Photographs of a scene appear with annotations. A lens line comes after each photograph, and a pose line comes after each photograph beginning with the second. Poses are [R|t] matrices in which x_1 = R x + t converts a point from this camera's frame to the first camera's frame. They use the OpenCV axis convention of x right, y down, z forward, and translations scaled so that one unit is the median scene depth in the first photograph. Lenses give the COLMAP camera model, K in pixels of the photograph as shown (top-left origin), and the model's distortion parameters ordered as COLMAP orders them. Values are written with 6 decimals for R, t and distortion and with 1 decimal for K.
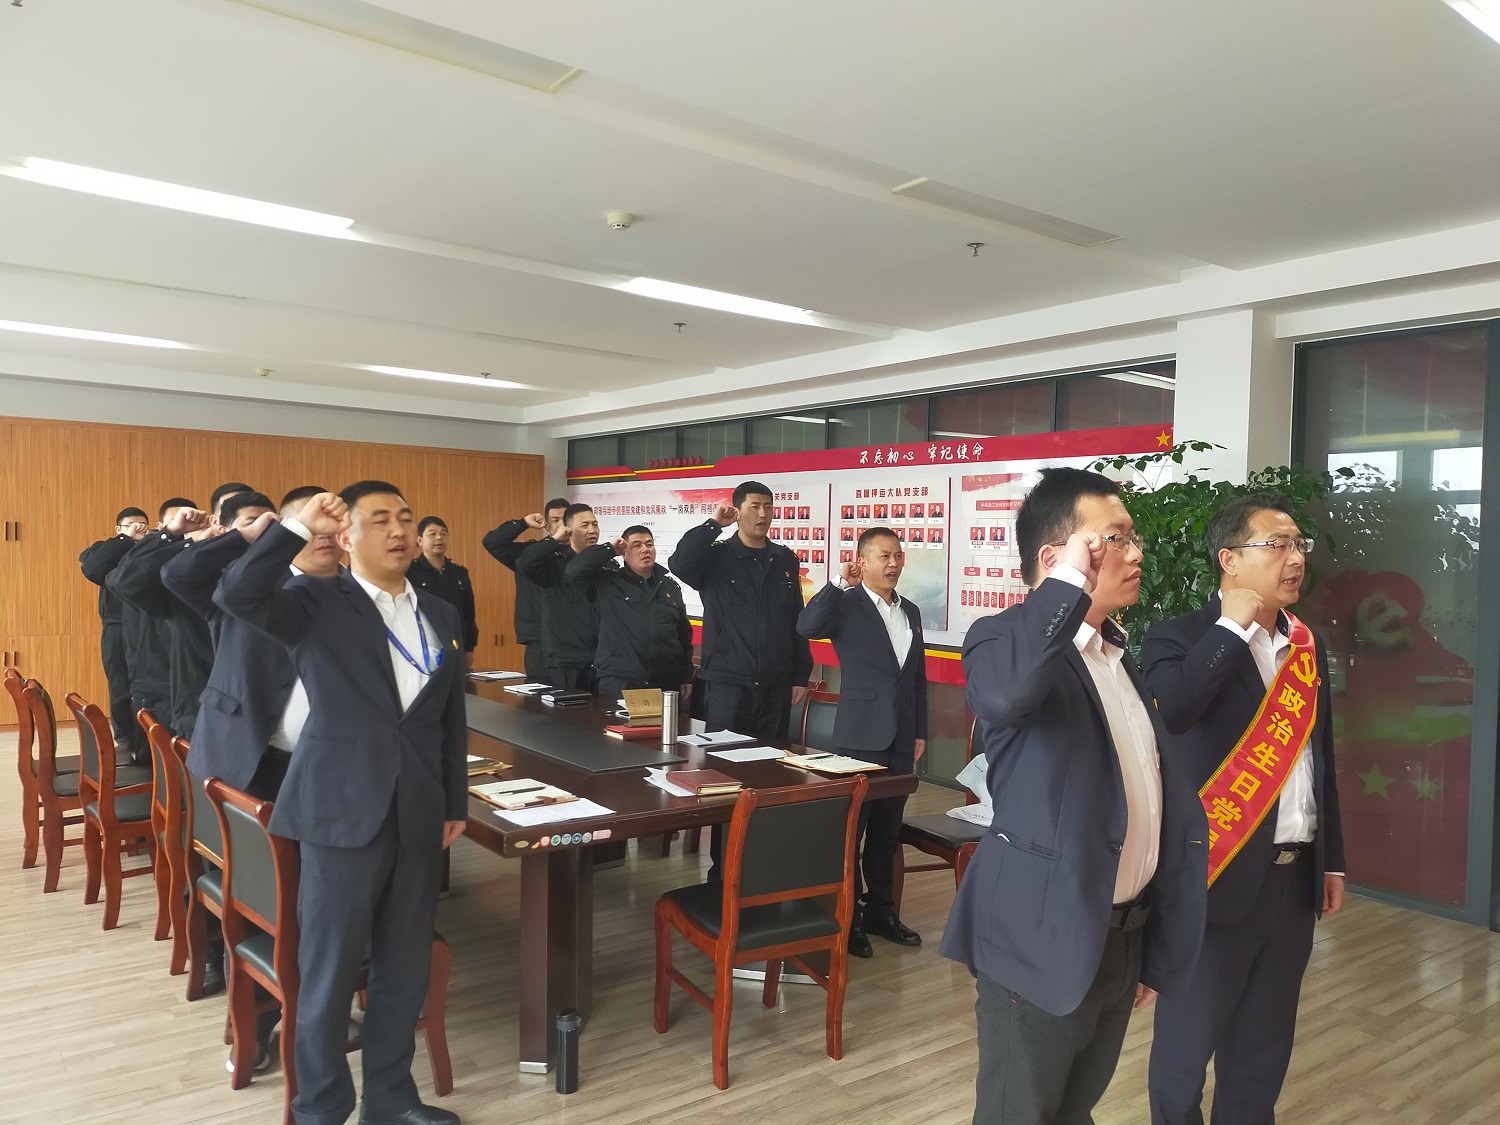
lens RADIAL K [[1093.9, 0, 750.0], [0, 1093.9, 562.5], [0, 0, 1]] dist [0.084235, -0.105664]
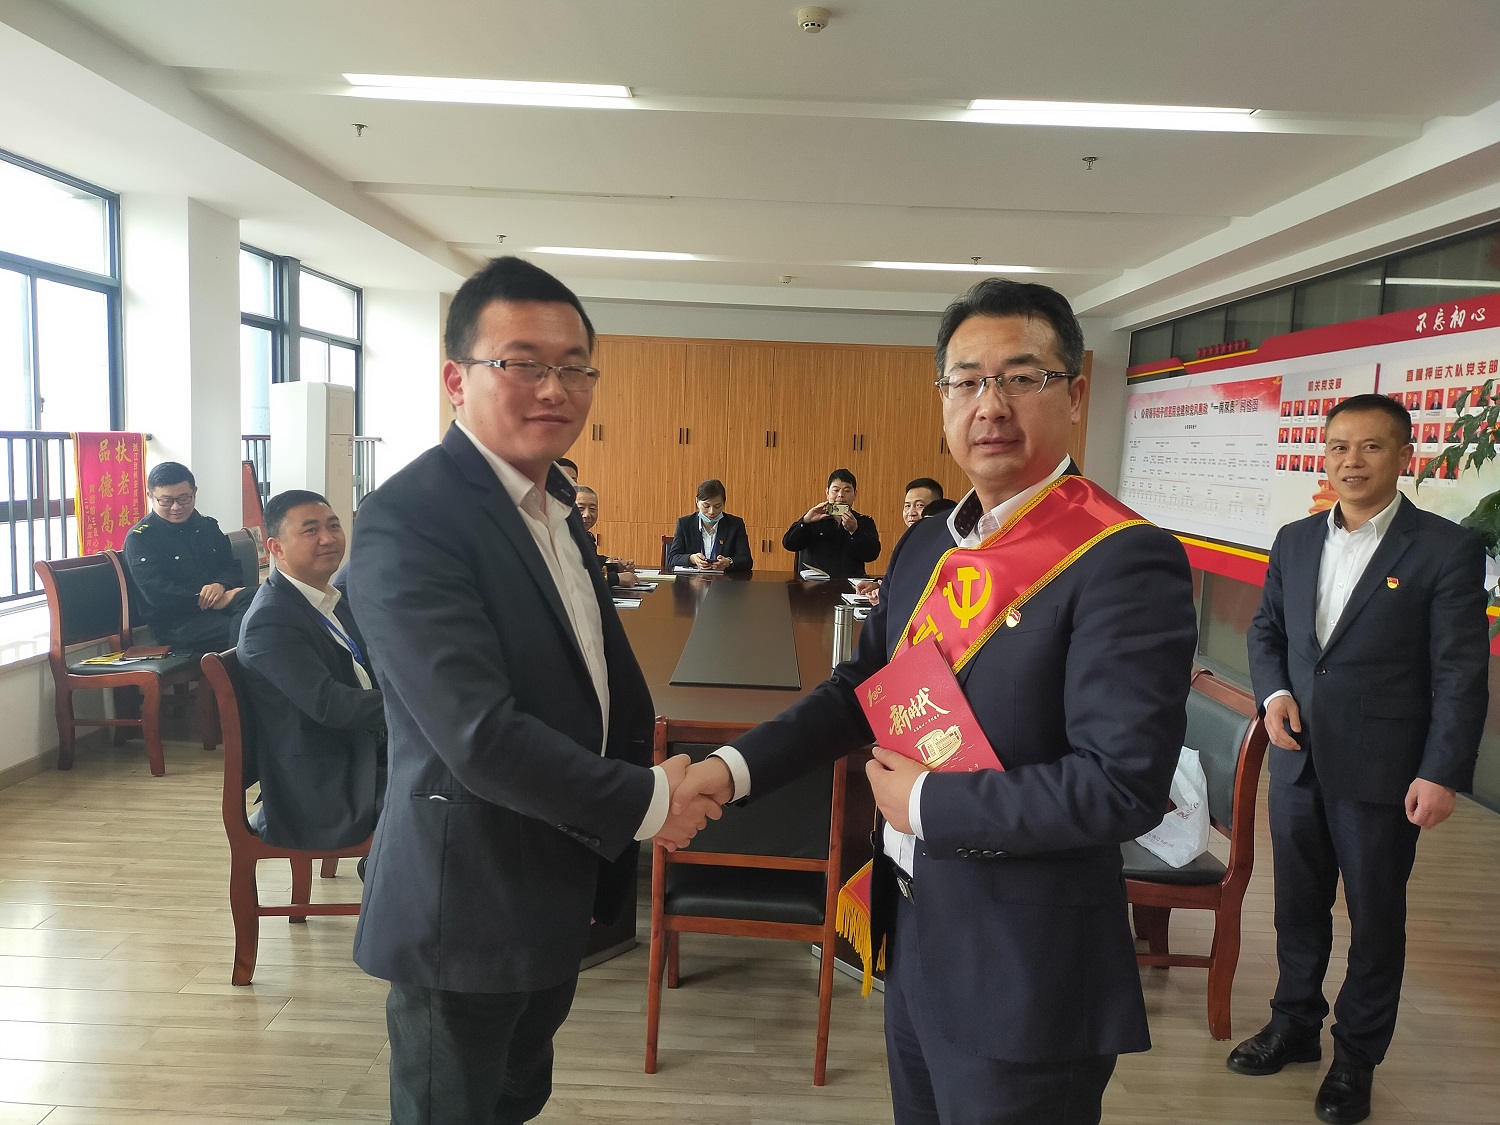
lens RADIAL K [[1093.9, 0, 750.0], [0, 1093.9, 562.5], [0, 0, 1]] dist [0.084235, -0.105664]
pose [[0.796238, 0.072962, -0.600568, 0.205577], [-0.029758, 0.996223, 0.081576, 0.011316], [0.604251, -0.047082, 0.795402, 0.177628]]
